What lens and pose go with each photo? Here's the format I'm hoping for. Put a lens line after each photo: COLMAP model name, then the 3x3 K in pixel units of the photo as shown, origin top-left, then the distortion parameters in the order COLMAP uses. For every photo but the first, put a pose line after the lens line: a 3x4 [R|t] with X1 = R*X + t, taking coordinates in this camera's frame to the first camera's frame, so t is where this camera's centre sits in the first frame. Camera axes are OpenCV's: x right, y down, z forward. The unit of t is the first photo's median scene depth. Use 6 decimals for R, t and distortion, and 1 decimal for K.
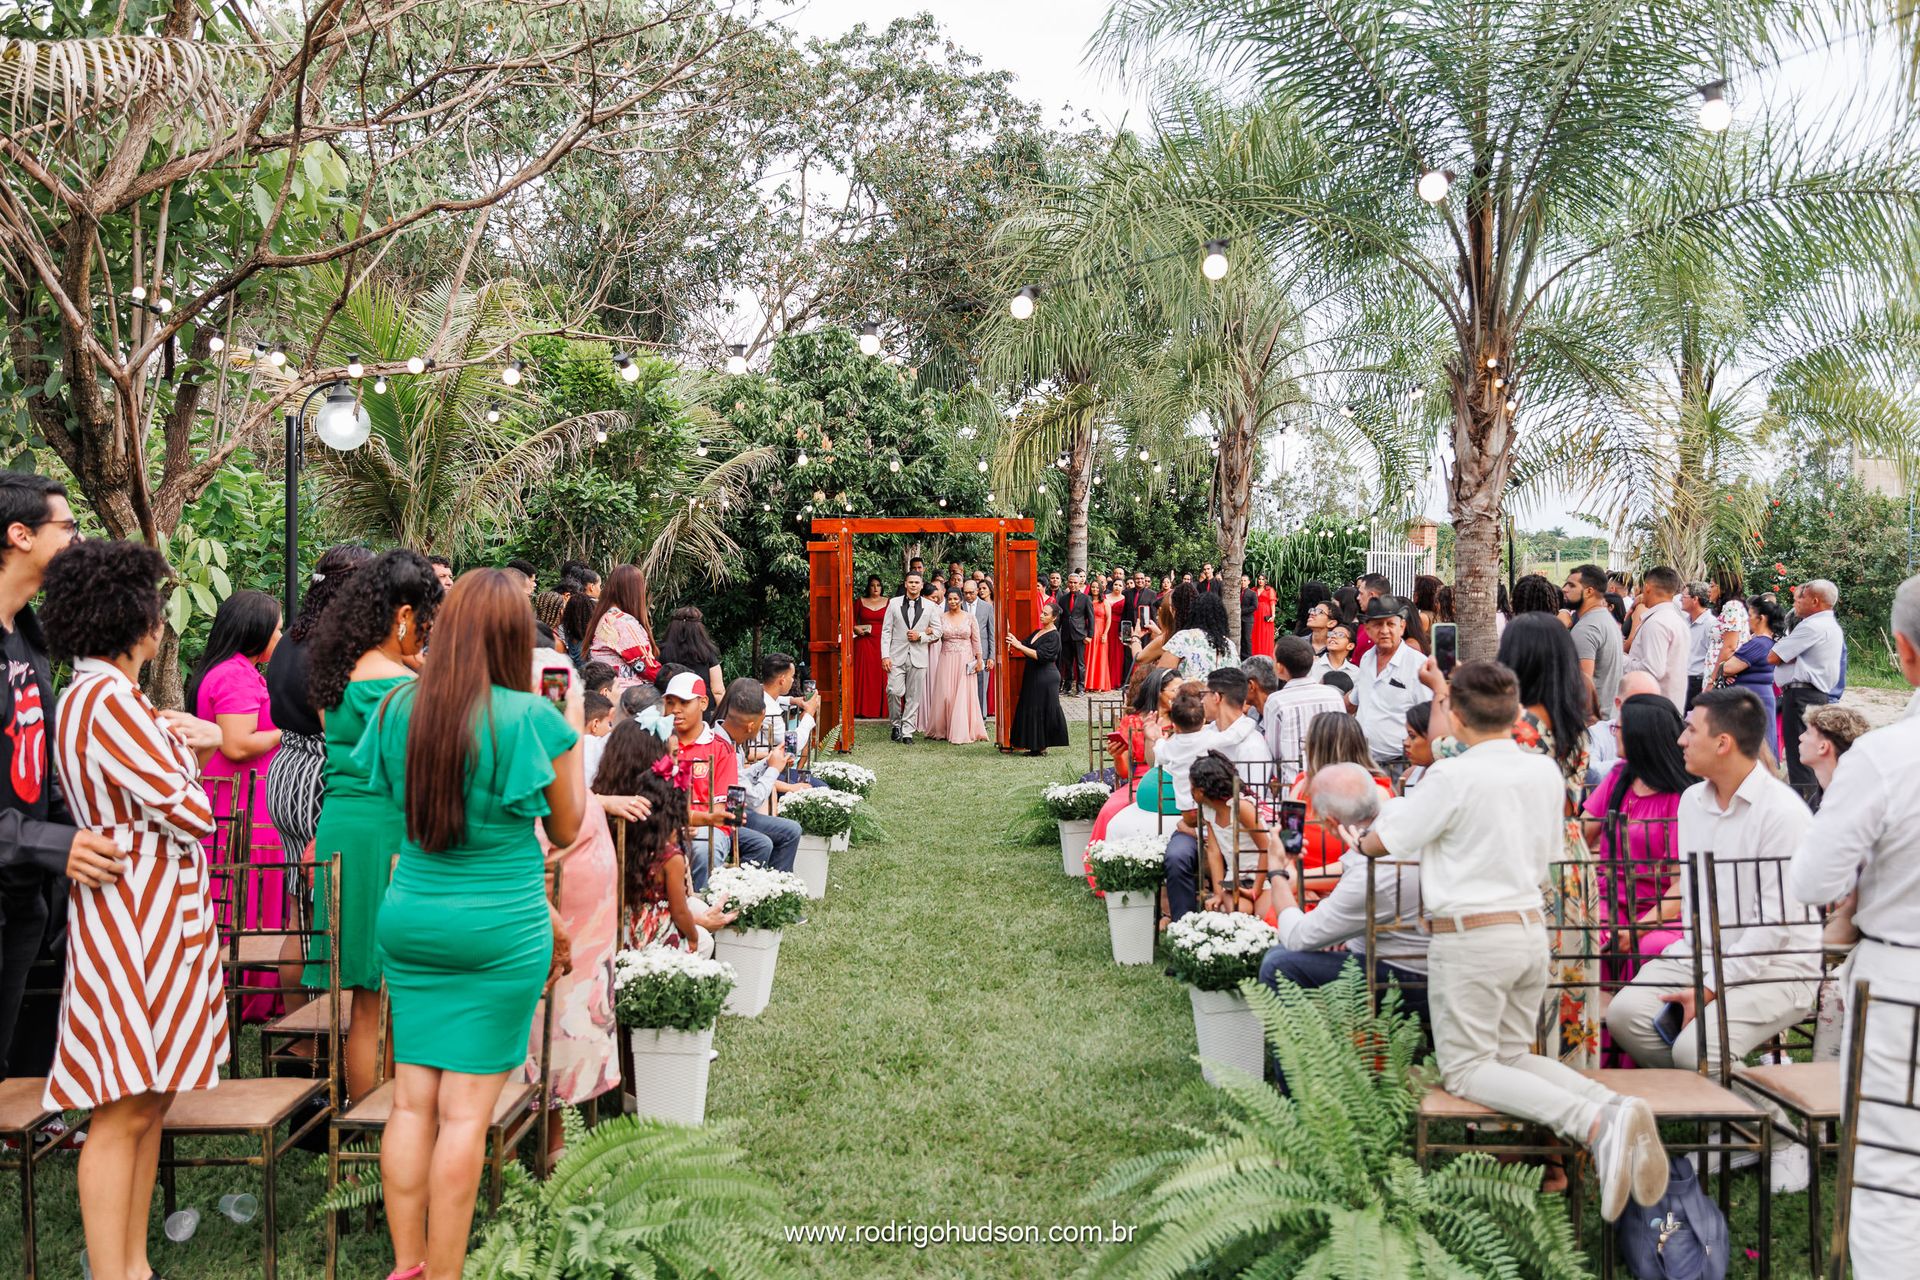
lens RADIAL K [[1679.4, 0, 953.3], [0, 1679.4, 637.4], [0, 0, 1]] dist [-0.029683, -0.000782]
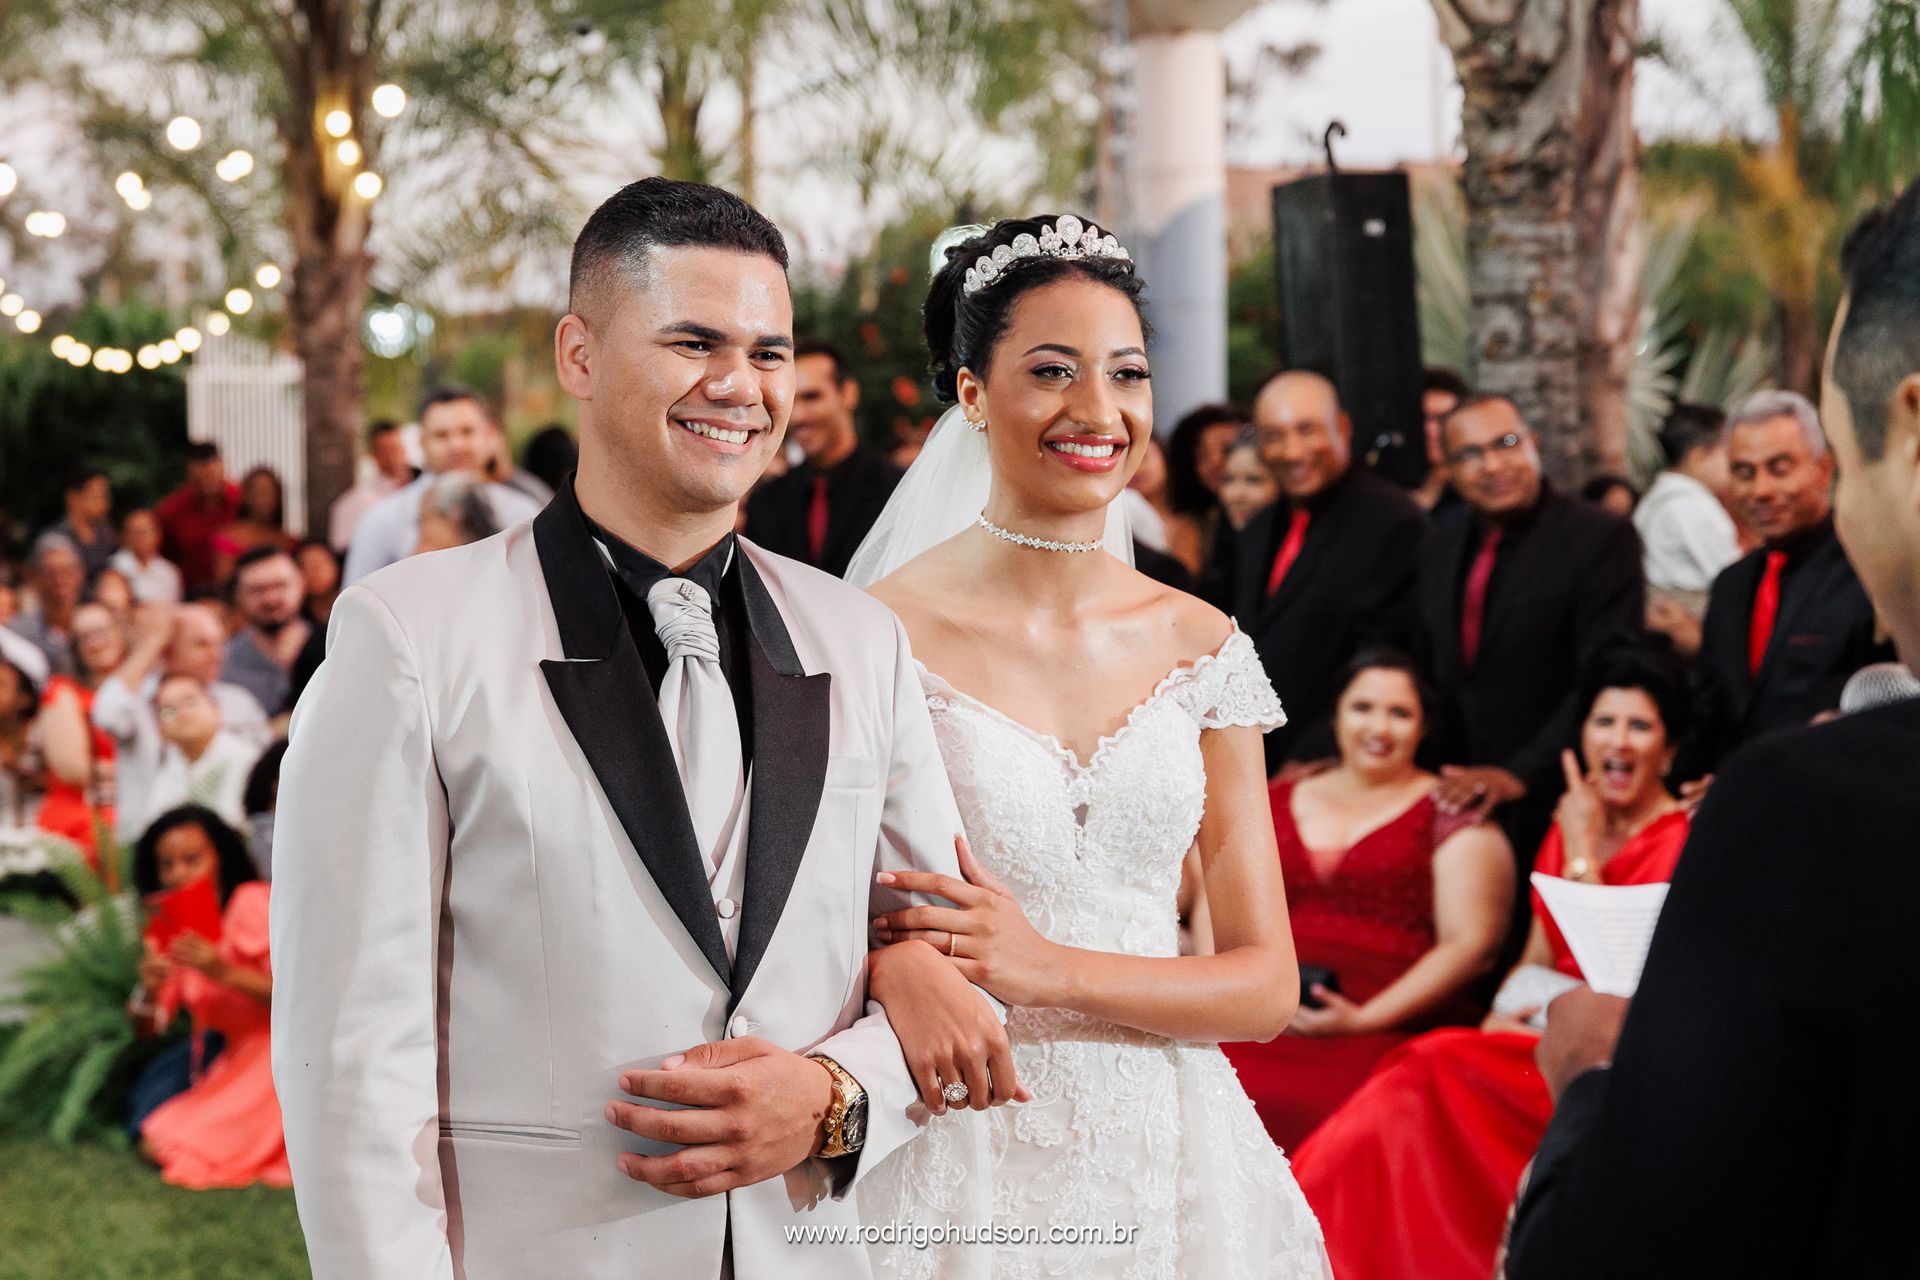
lens RADIAL K [[3889.4, 0, 871.3], [0, 3889.4, 579.9], [0, 0, 1]] dist [0.760726, -8.922162]
pose [[0.917687, -0.039774, 0.395308, -0.080554], [0.037271, 0.999207, 0.014012, 0.006871], [-0.395551, 0.001875, 0.918442, -0.366502]]
